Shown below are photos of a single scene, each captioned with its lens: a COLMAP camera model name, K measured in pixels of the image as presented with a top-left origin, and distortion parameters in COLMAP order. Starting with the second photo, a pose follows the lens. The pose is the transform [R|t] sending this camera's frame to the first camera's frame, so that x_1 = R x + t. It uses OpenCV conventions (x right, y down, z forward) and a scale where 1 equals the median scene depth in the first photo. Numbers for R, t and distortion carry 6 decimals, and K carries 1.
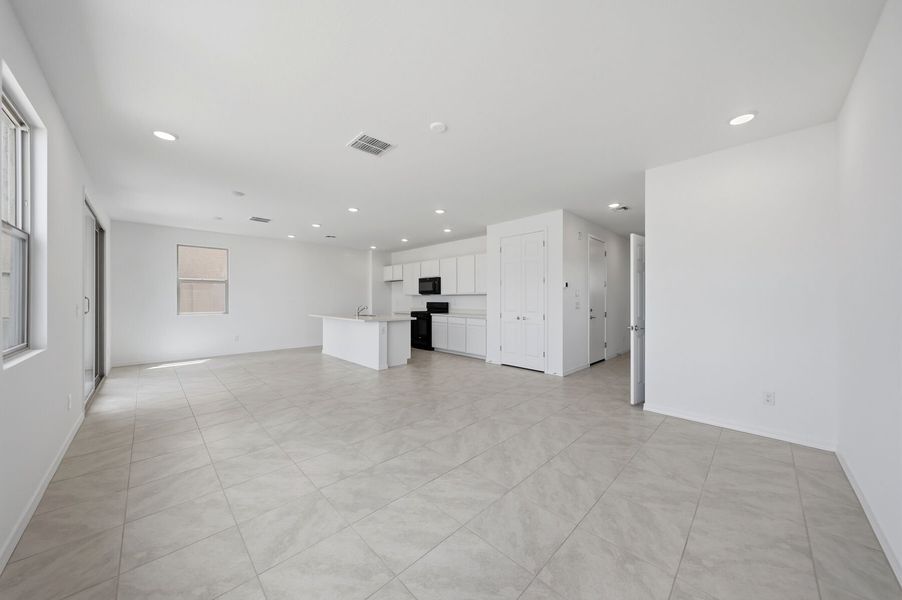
lens RADIAL K [[305.7, 0, 453.7], [0, 305.7, 301.3], [0, 0, 1]] dist [-0.000039, -0.000069]
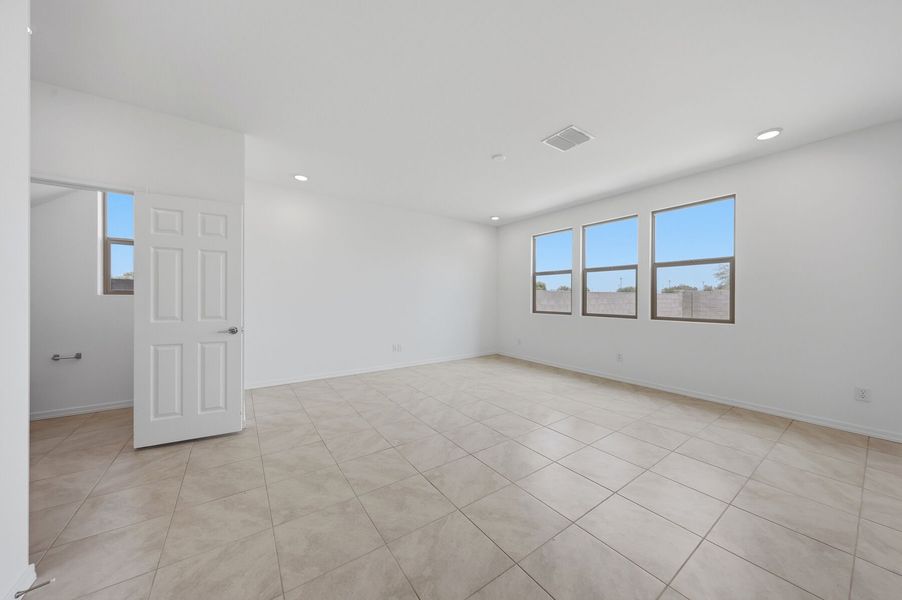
lens RADIAL K [[305.7, 0, 448.9], [0, 305.7, 298.2], [0, 0, 1]] dist [-0.000039, -0.000069]
pose [[-0.983487, -0.003670, 0.180941, -0.062472], [-0.002426, 0.999972, 0.007097, 0.001829], [-0.180962, 0.006540, -0.983468, 1.830502]]
